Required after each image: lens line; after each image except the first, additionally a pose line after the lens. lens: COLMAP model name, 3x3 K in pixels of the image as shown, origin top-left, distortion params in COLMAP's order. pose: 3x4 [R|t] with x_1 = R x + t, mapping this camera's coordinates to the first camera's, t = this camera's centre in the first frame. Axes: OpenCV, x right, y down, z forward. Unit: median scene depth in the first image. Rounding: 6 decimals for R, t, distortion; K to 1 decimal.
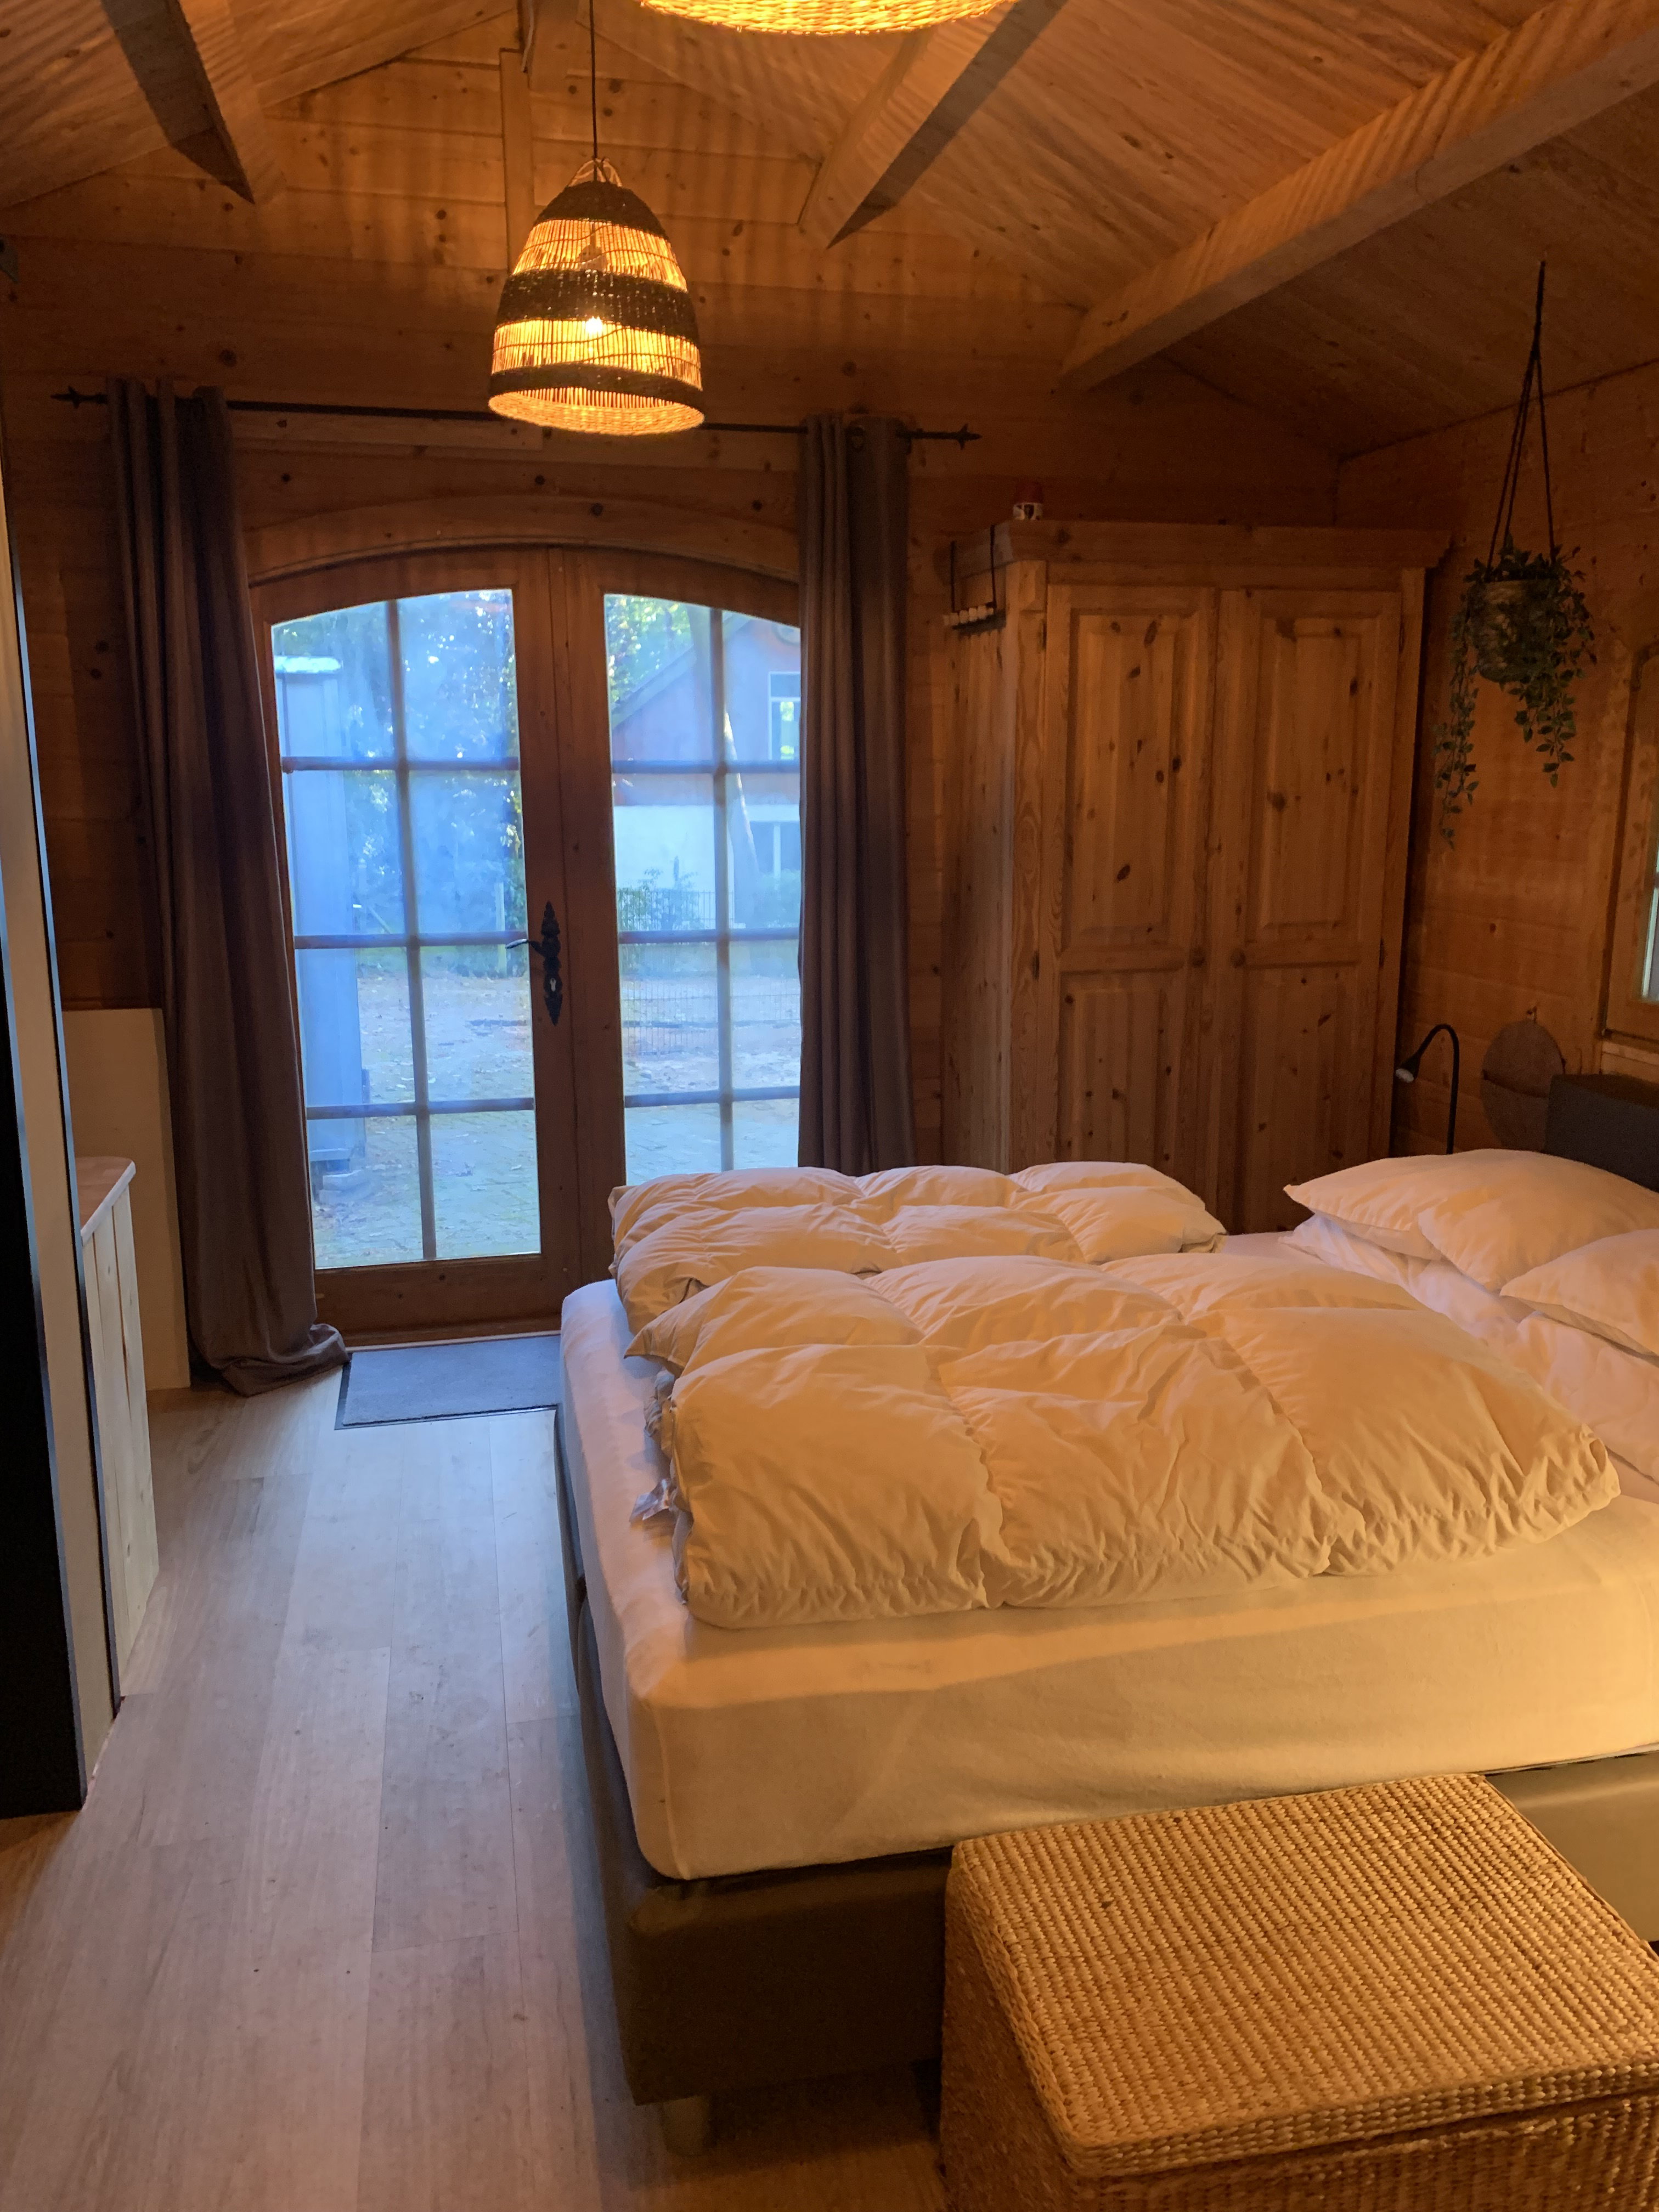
lens RADIAL K [[1666.5, 0, 841.3], [0, 1666.5, 1120.7], [0, 0, 1]] dist [0.042416, -0.055285]
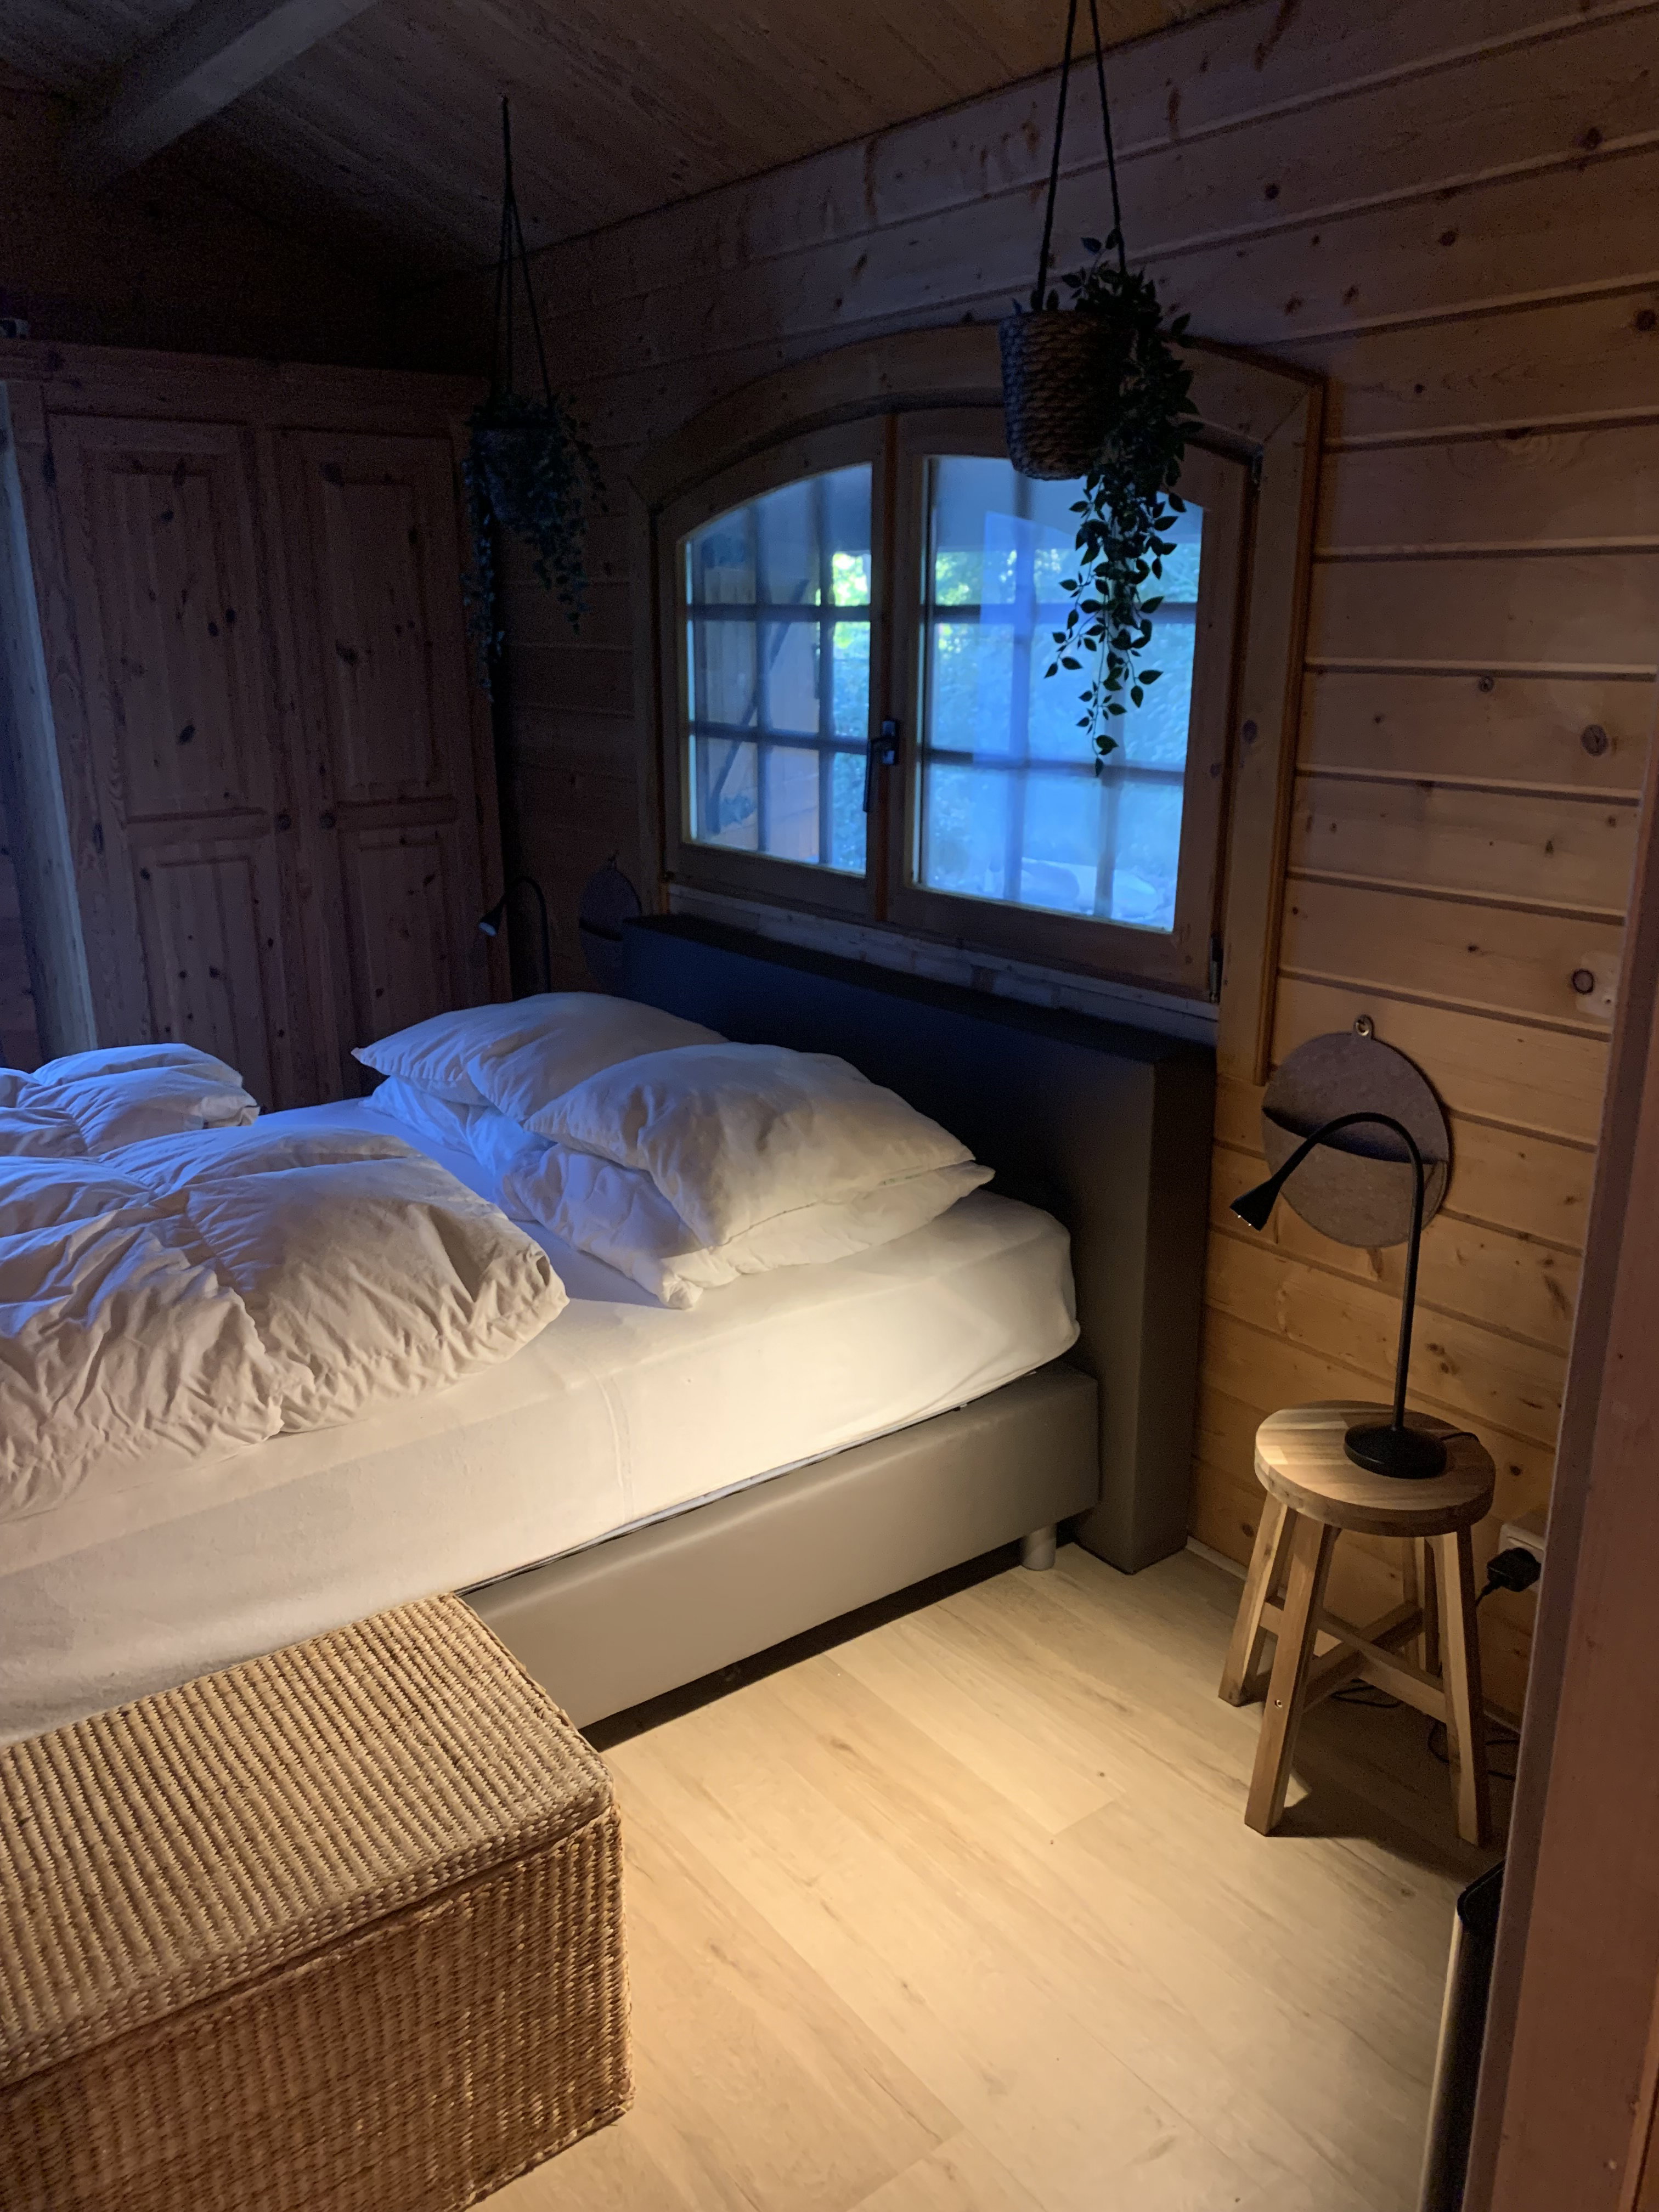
lens RADIAL K [[1666.5, 0, 844.7], [0, 1666.5, 1118.7], [0, 0, 1]] dist [0.042416, -0.055285]
pose [[0.909505, -0.124138, 0.396725, 0.219758], [0.094464, 0.991121, 0.093568, 0.023619], [-0.404818, -0.047625, 0.913156, -0.032702]]
